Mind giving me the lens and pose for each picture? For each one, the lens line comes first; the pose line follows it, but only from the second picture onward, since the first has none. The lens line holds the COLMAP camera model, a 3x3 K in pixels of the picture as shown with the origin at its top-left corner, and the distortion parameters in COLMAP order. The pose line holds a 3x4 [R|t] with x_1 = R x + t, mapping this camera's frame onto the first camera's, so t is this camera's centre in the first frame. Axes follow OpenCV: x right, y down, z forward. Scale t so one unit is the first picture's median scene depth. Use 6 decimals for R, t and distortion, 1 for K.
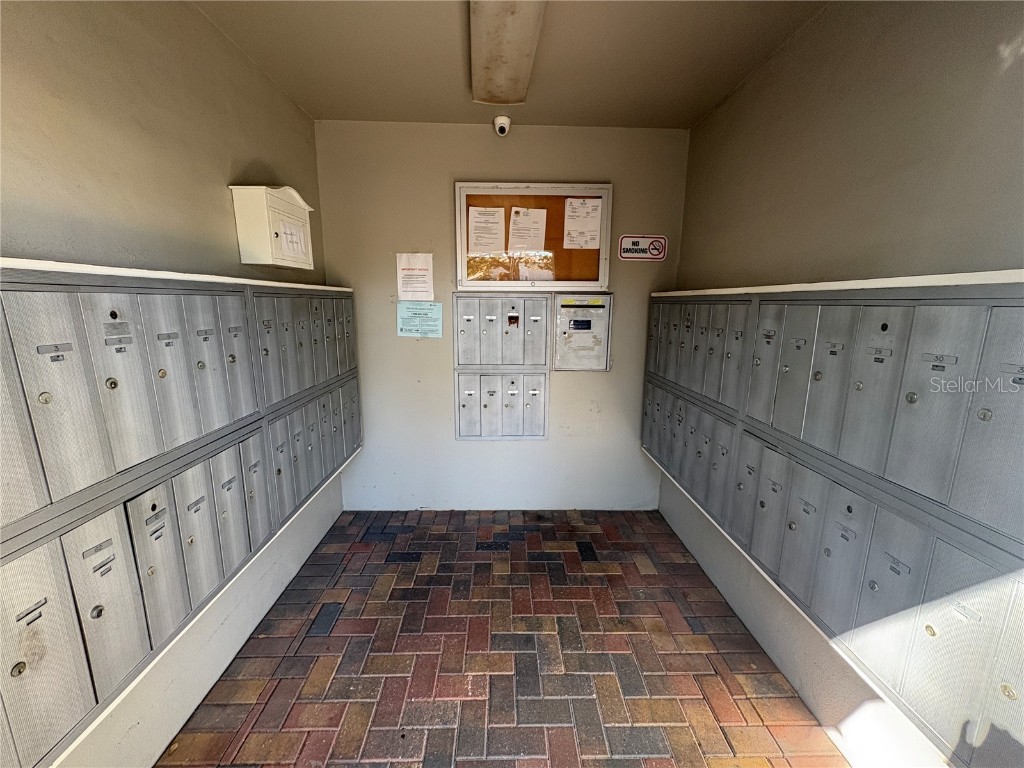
lens RADIAL K [[406.9, 0, 513.1], [0, 406.9, 377.2], [0, 0, 1]] dist [-0.001488, 0.000281]
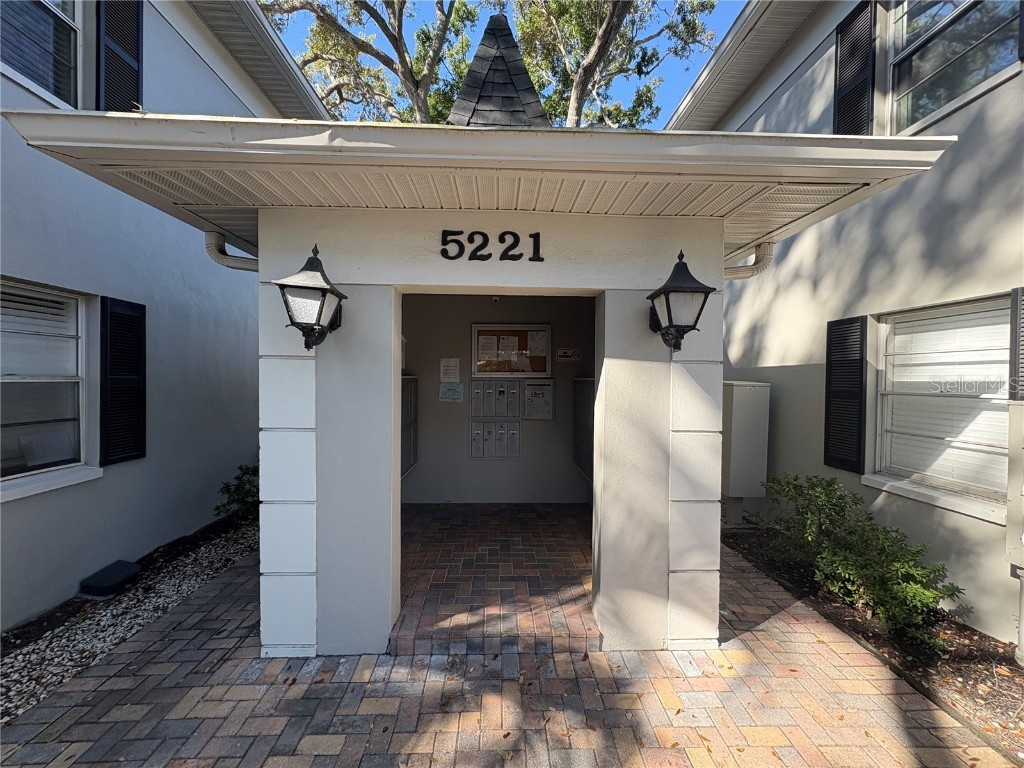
lens RADIAL K [[406.9, 0, 513.3], [0, 406.9, 383.9], [0, 0, 1]] dist [-0.001488, 0.000281]
pose [[0.999951, -0.003195, 0.009419, 0.037103], [0.004810, 0.984235, -0.176801, 0.152379], [-0.008705, 0.176837, 0.984202, -0.852856]]
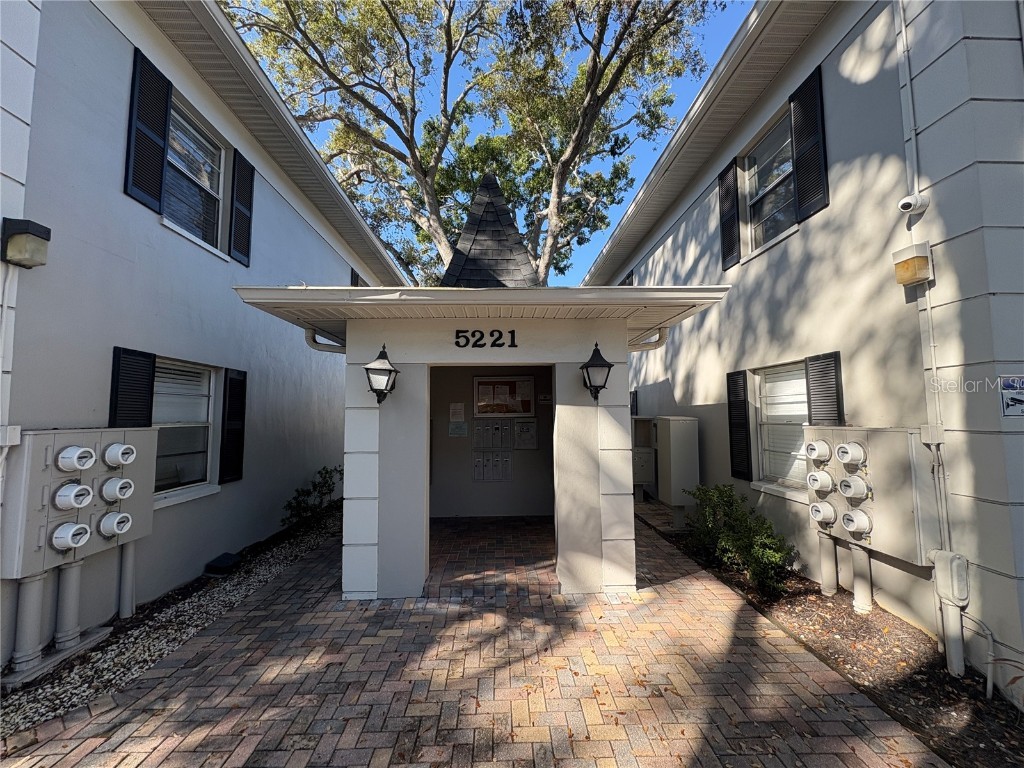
lens RADIAL K [[406.9, 0, 512.9], [0, 406.9, 383.8], [0, 0, 1]] dist [-0.001488, 0.000281]
pose [[0.999733, -0.021850, 0.007462, 0.084162], [0.023051, 0.963195, -0.267815, 0.256323], [-0.001336, 0.267916, 0.963441, -1.423417]]
